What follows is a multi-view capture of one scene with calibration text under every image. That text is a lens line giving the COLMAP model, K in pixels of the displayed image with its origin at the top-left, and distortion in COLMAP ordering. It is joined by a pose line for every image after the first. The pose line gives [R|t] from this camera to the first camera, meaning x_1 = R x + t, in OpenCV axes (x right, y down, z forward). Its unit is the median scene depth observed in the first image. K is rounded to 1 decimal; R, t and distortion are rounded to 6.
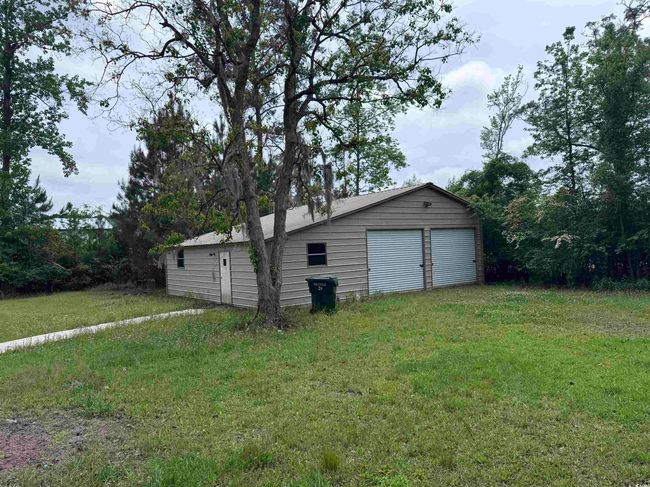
lens RADIAL K [[452.7, 0, 324.1], [0, 452.7, 247.2], [0, 0, 1]] dist [0.057359, -0.067243]
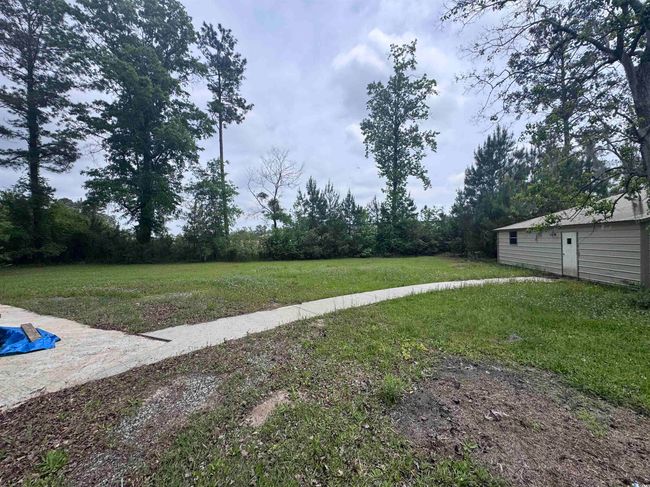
lens RADIAL K [[257.5, 0, 325.0], [0, 257.5, 243.5], [0, 0, 1]] dist [-0.001305, -0.000073]
pose [[0.680741, 0.033699, -0.731749, -0.157871], [-0.002630, 0.999047, 0.043562, 0.011476], [0.732520, -0.027730, 0.680181, 0.077267]]
